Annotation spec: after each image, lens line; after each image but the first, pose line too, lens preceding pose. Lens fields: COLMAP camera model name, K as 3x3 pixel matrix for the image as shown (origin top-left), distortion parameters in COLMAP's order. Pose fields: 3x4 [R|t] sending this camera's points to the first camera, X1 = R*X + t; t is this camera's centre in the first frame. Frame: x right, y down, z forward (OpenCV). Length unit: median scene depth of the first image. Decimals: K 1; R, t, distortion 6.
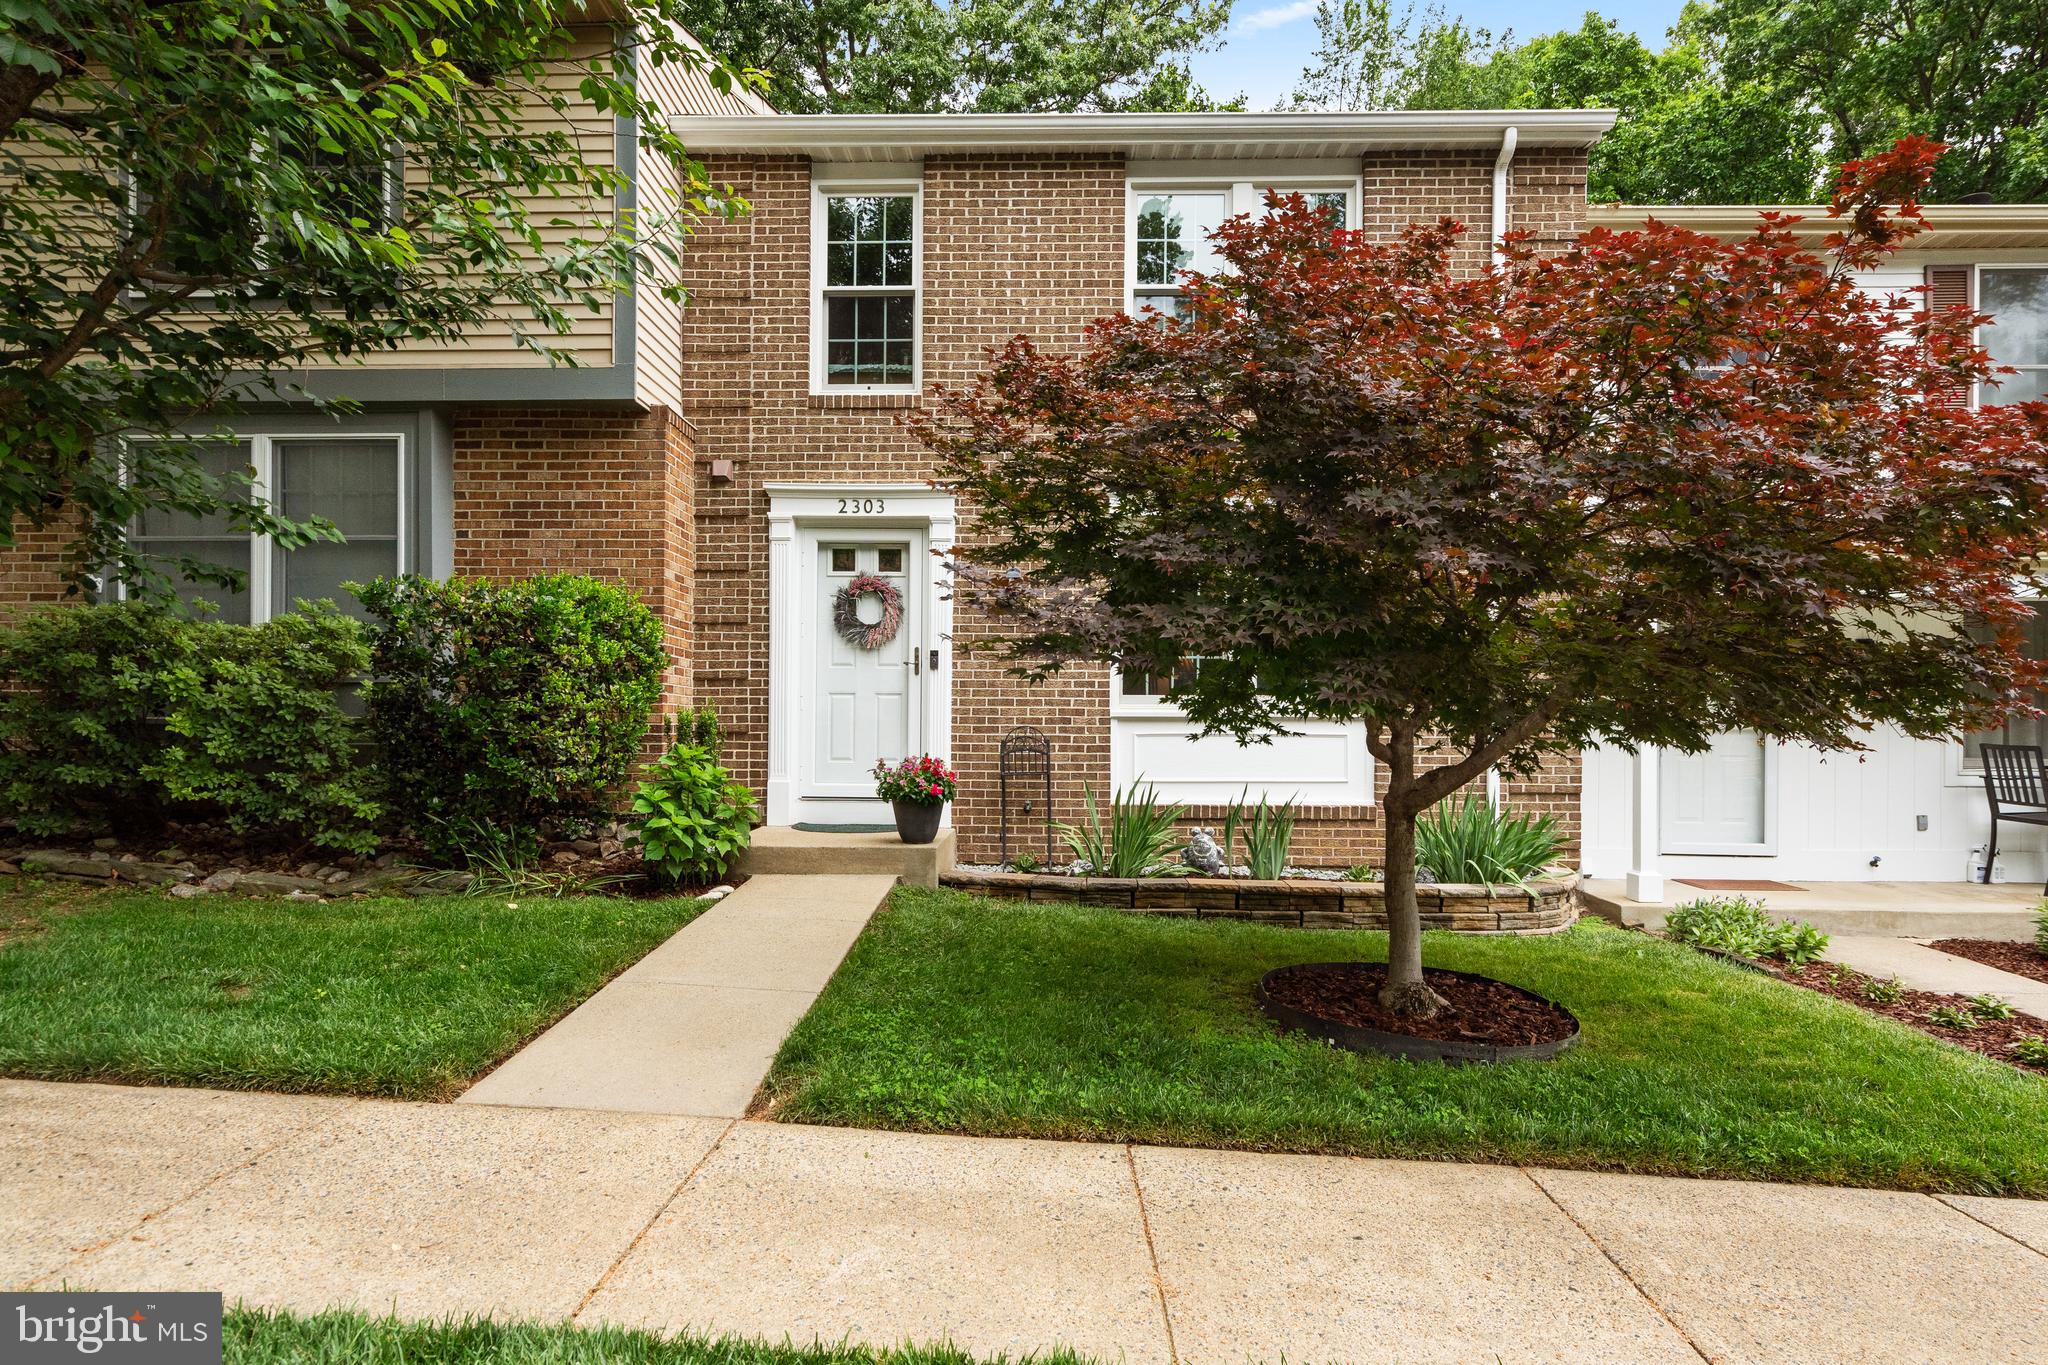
lens RADIAL K [[1035.6, 0, 1024.0], [0, 1035.6, 682.5], [0, 0, 1]] dist [0.002710, -0.000294]
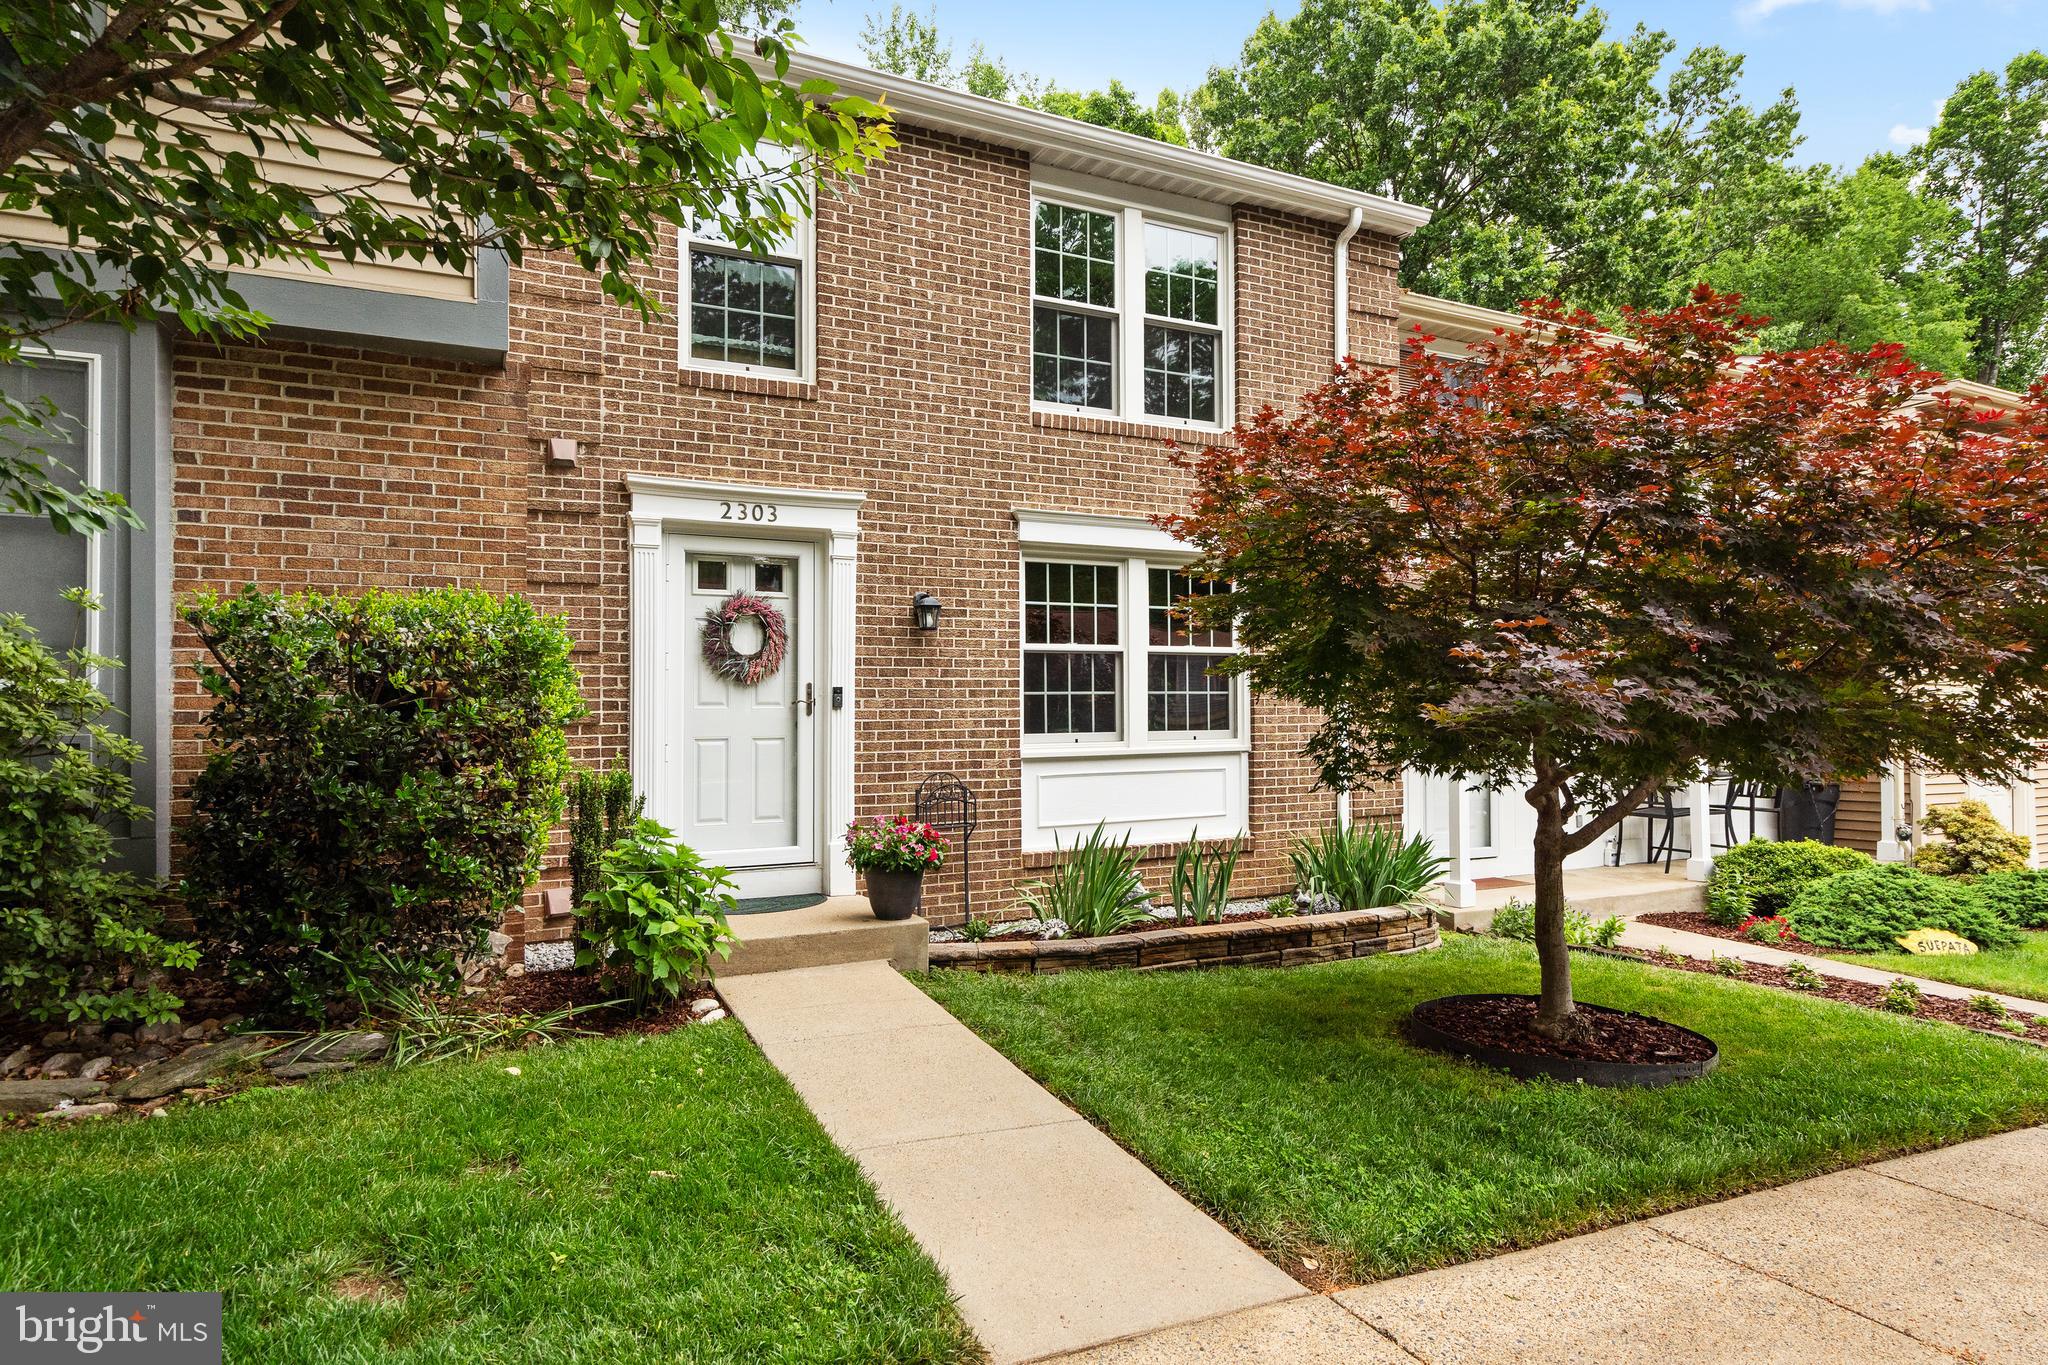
lens RADIAL K [[1098.2, 0, 1024.0], [0, 1098.2, 682.5], [0, 0, 1]] dist [0.003448, 0.001503]
pose [[0.894853, -0.000517, 0.446360, -0.349554], [0.005650, 0.999932, -0.010169, -0.024456], [-0.446324, 0.011622, 0.894796, 0.122646]]
